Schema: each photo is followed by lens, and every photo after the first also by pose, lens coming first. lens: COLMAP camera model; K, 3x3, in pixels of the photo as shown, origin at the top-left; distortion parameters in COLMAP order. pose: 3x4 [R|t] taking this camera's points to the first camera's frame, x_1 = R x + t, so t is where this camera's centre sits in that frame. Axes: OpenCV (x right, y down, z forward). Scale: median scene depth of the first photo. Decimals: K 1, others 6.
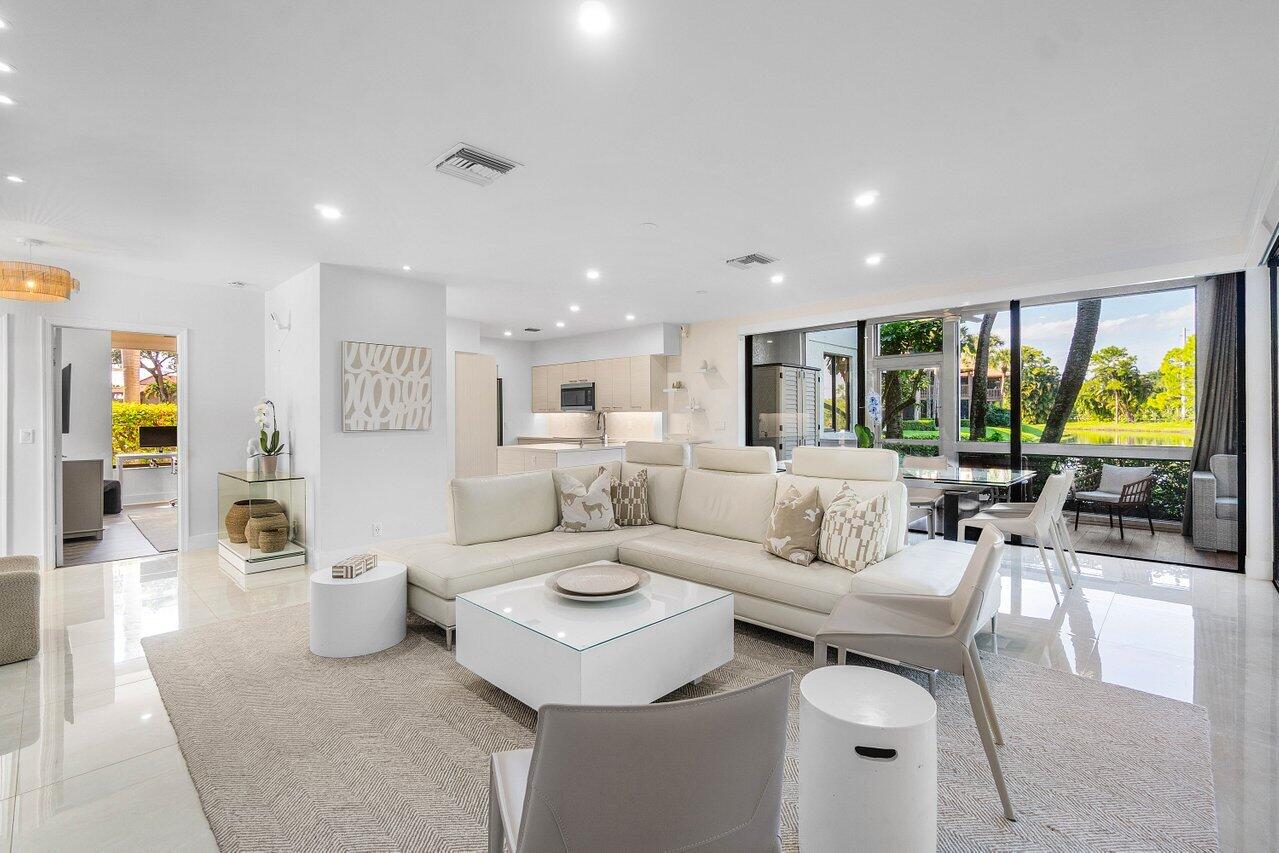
lens RADIAL K [[564.9, 0, 636.1], [0, 564.9, 414.8], [0, 0, 1]] dist [0.010483, -0.001973]
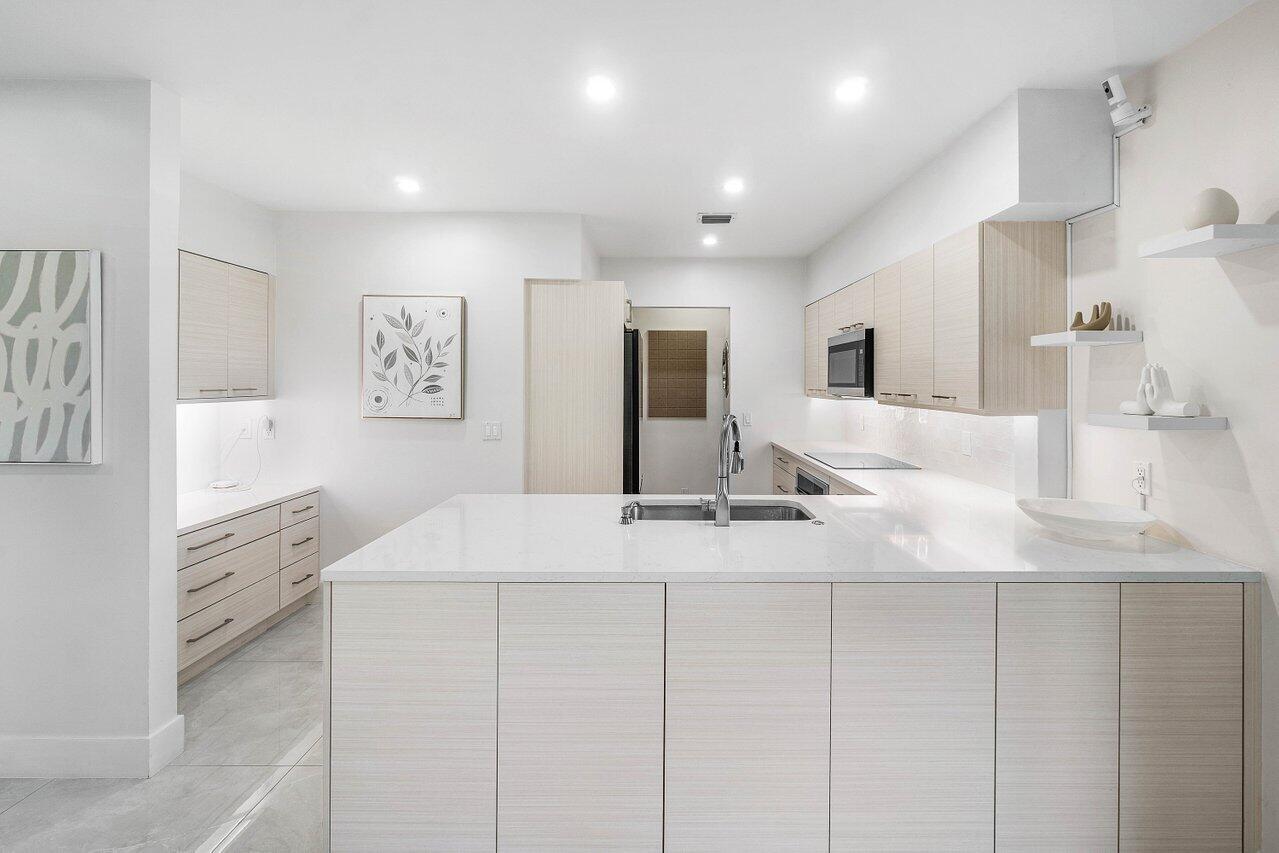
lens RADIAL K [[564.9, 0, 645.4], [0, 564.9, 377.9], [0, 0, 1]] dist [0.010483, -0.001973]
pose [[0.699500, 0.002759, -0.714627, 0.097952], [-0.007419, 0.999967, -0.003401, -0.018499], [0.714594, 0.007681, 0.699497, 0.560909]]
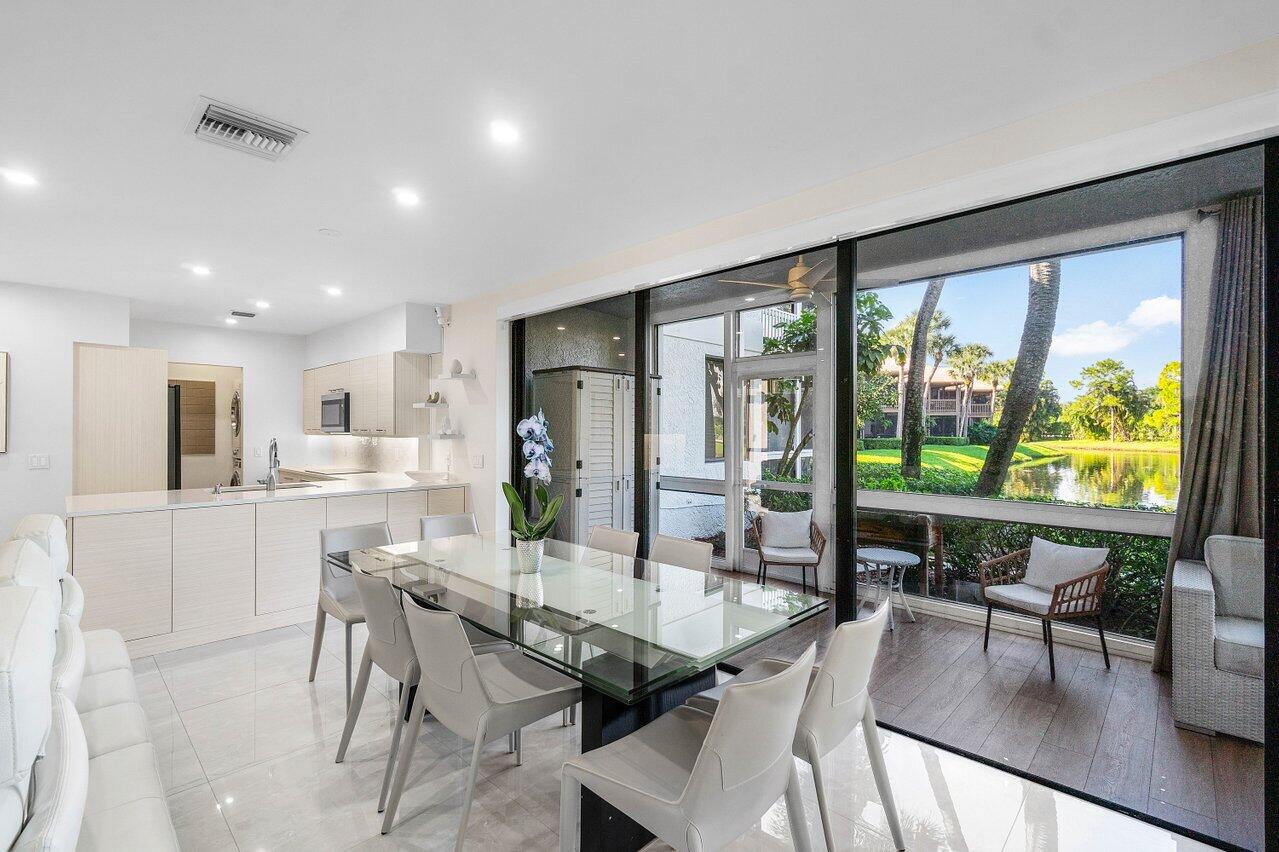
lens RADIAL K [[590.9, 0, 623.3], [0, 590.9, 428.7], [0, 0, 1]] dist [-0.024496, 0.001456]
pose [[0.999958, 0.008756, -0.002778, 0.255129], [-0.008747, 0.999956, 0.003345, -0.017076], [0.002808, -0.003320, 0.999991, 0.251754]]
